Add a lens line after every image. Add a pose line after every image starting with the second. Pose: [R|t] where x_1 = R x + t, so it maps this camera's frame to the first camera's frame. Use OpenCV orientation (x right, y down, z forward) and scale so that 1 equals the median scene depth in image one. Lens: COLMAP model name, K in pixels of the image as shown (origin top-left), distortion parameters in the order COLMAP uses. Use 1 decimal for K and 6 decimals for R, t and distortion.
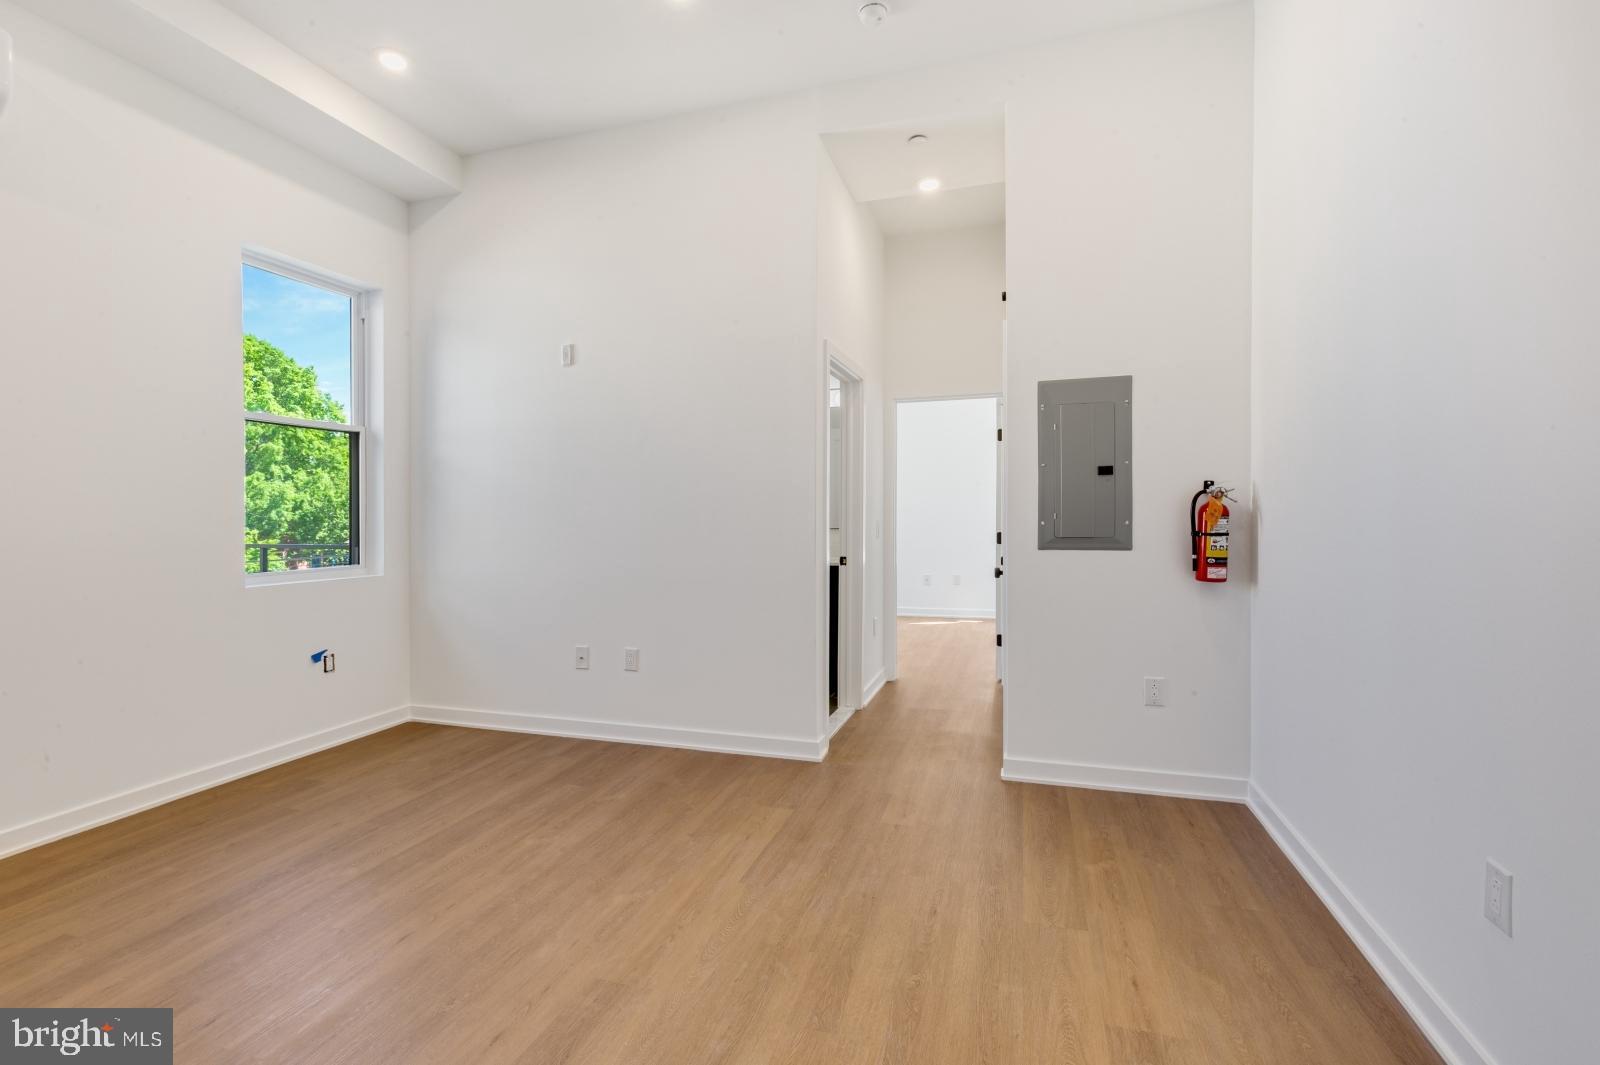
lens RADIAL K [[733.1, 0, 789.6], [0, 733.1, 516.5], [0, 0, 1]] dist [0.005022, -0.001902]
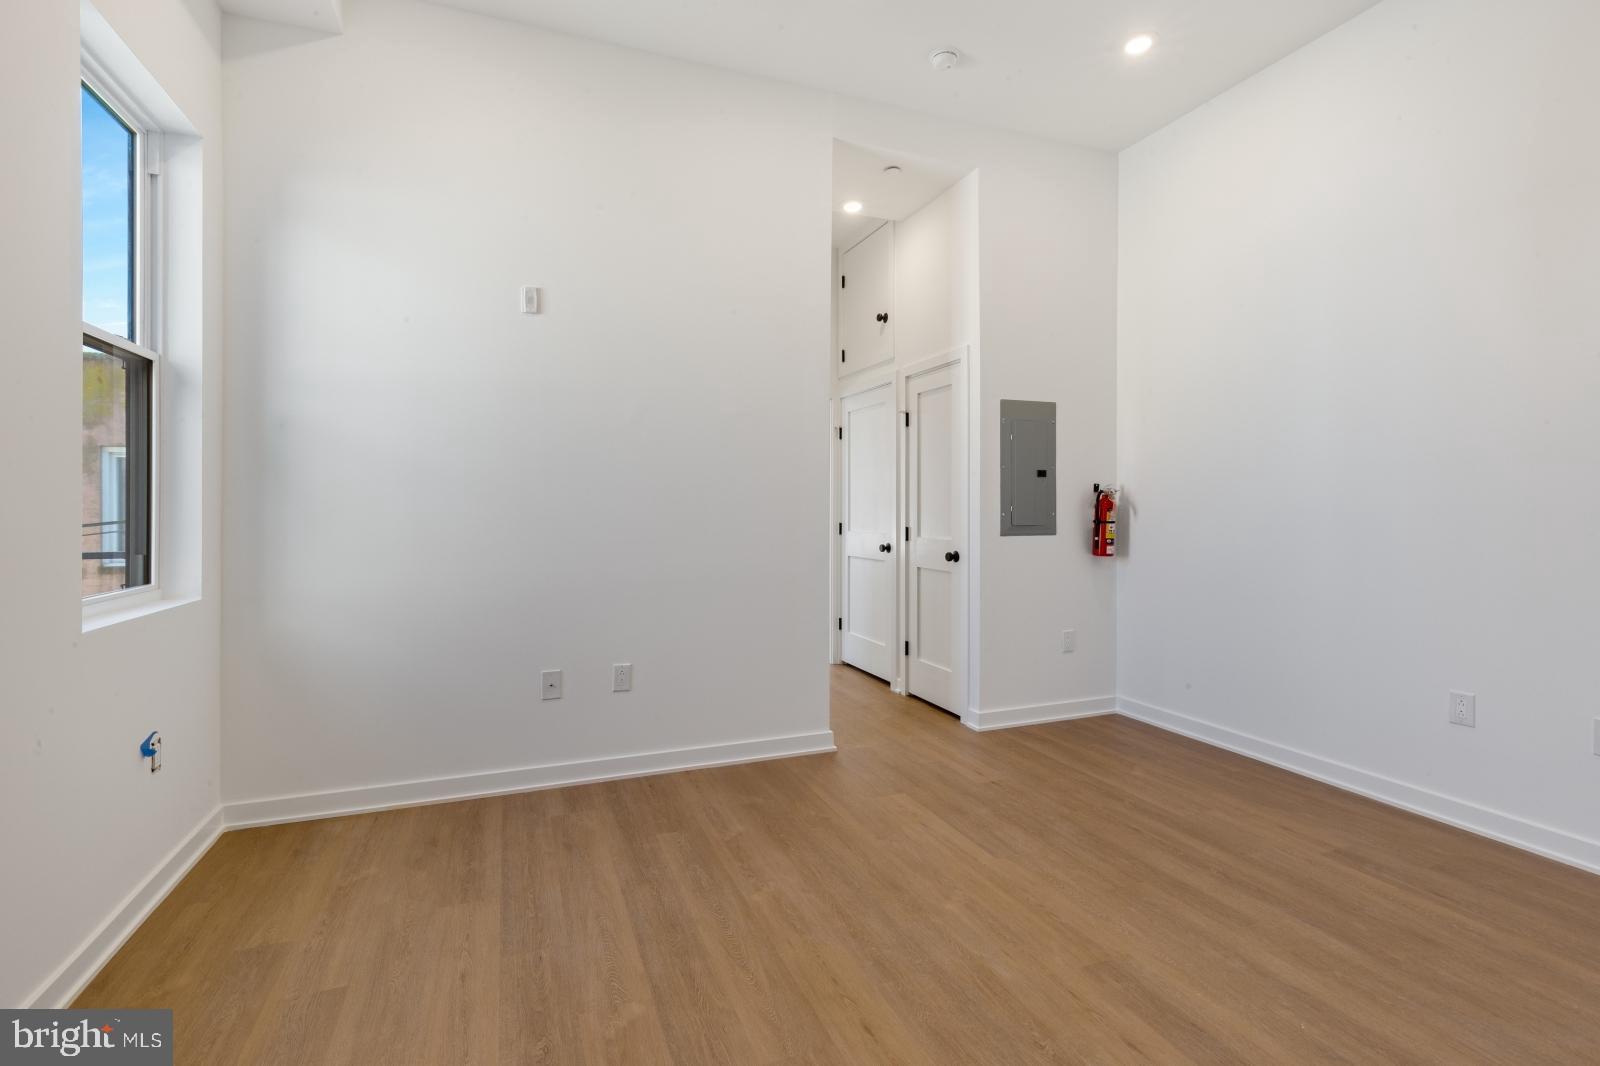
lens RADIAL K [[733.1, 0, 782.0], [0, 733.1, 496.7], [0, 0, 1]] dist [0.005022, -0.001902]
pose [[0.781282, 0.017302, 0.623938, -0.733630], [-0.001821, 0.999675, -0.025440, 0.011969], [-0.624175, 0.018739, 0.781060, 0.282964]]
